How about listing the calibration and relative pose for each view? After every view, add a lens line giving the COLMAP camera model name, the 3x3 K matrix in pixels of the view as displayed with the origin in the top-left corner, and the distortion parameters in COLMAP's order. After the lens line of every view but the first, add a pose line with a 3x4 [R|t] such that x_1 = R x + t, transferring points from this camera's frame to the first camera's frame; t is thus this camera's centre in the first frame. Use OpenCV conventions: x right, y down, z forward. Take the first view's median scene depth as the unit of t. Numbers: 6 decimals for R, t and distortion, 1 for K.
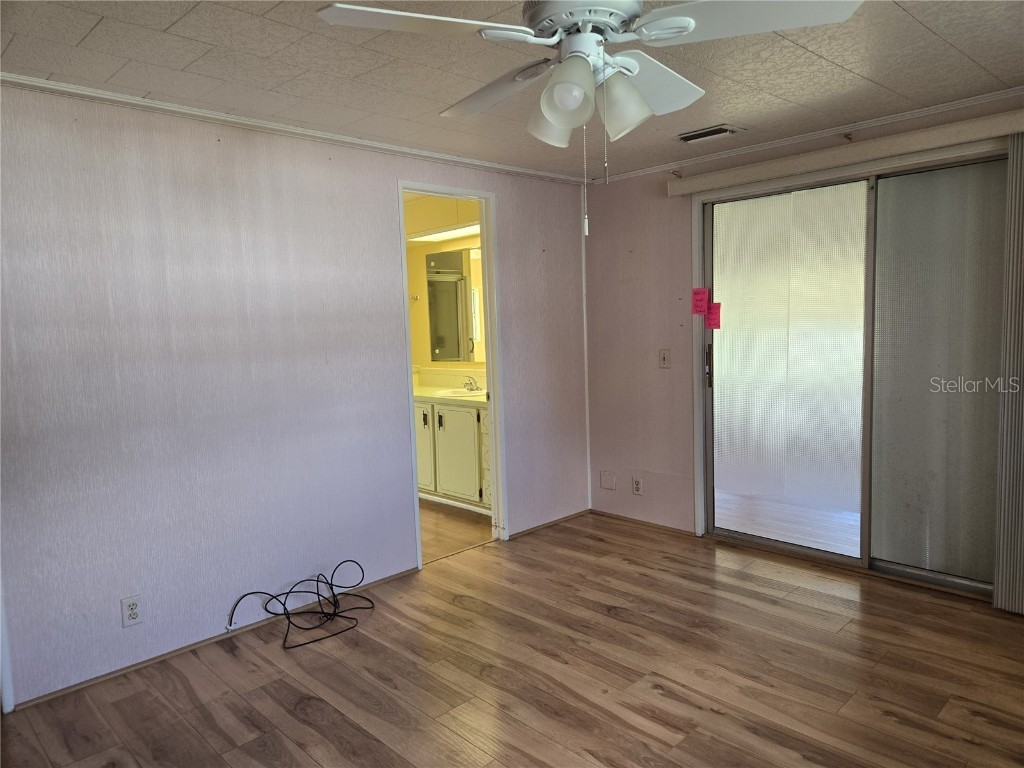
lens RADIAL K [[691.4, 0, 508.5], [0, 691.4, 384.3], [0, 0, 1]] dist [0.072344, -0.054781]
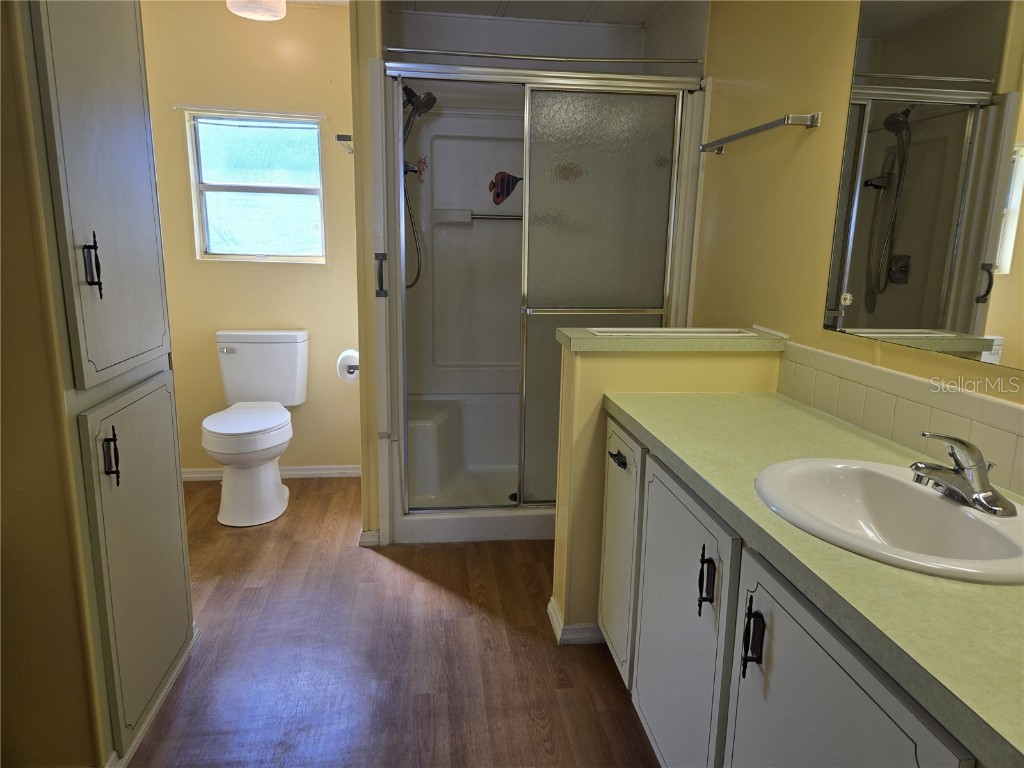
lens RADIAL K [[691.4, 0, 508.5], [0, 691.4, 384.3], [0, 0, 1]] dist [0.072344, -0.054781]
pose [[0.804677, 0.169977, -0.568861, -0.065433], [-0.104381, 0.983720, 0.146286, -0.061226], [0.584465, -0.058334, 0.809319, 1.024919]]
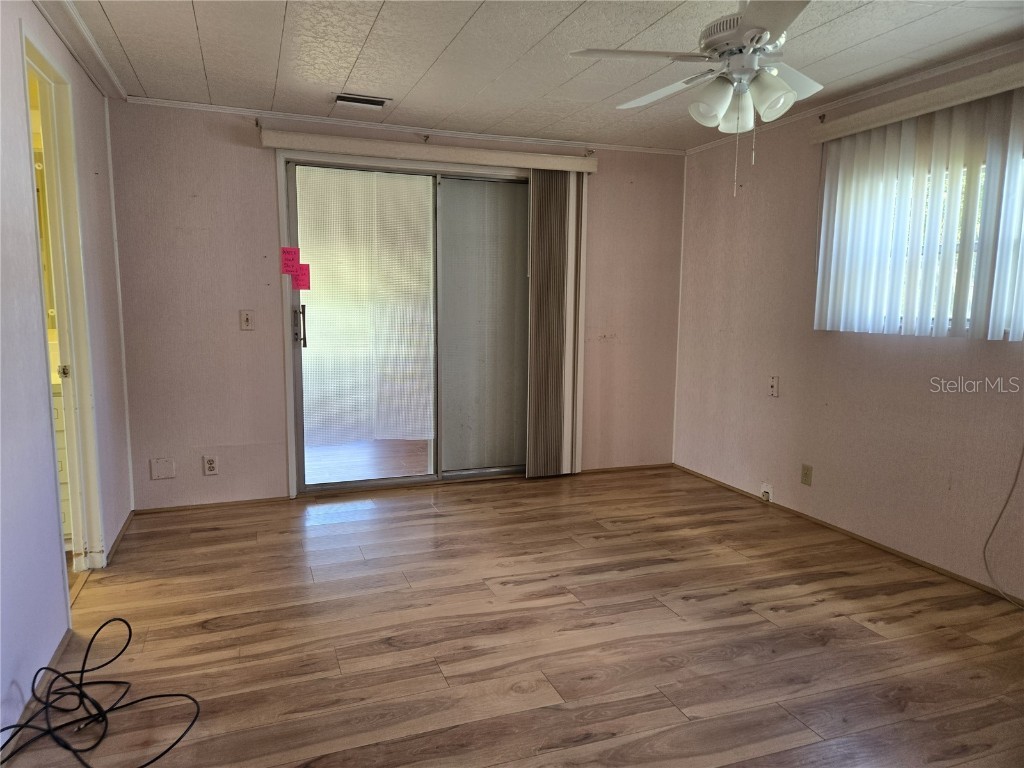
lens RADIAL K [[691.4, 0, 508.5], [0, 691.4, 384.3], [0, 0, 1]] dist [0.072344, -0.054781]
pose [[0.399697, -0.075690, 0.913517, -0.551456], [0.064509, 0.996437, 0.054335, 0.023185], [-0.914375, 0.037213, 0.403156, 0.340112]]
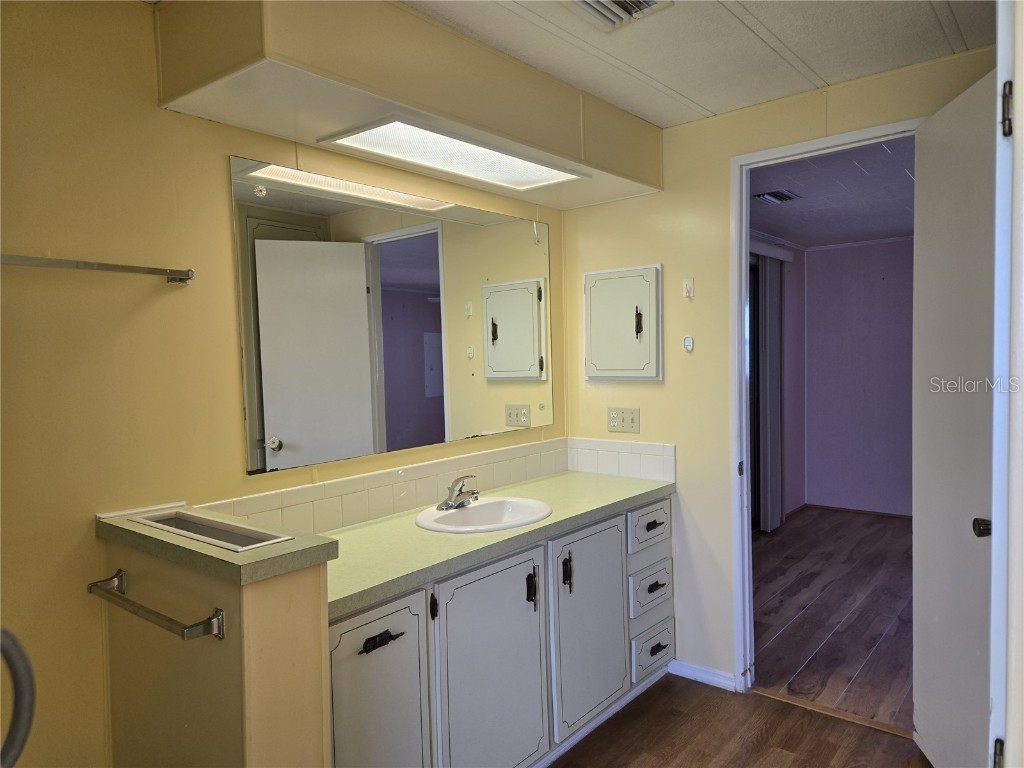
lens RADIAL K [[691.4, 0, 508.5], [0, 691.4, 384.3], [0, 0, 1]] dist [0.072344, -0.054781]
pose [[-0.116779, -0.003839, 0.993150, -0.711686], [0.114914, 0.993224, 0.017351, -0.105283], [-0.986487, 0.116153, -0.115547, 1.409158]]
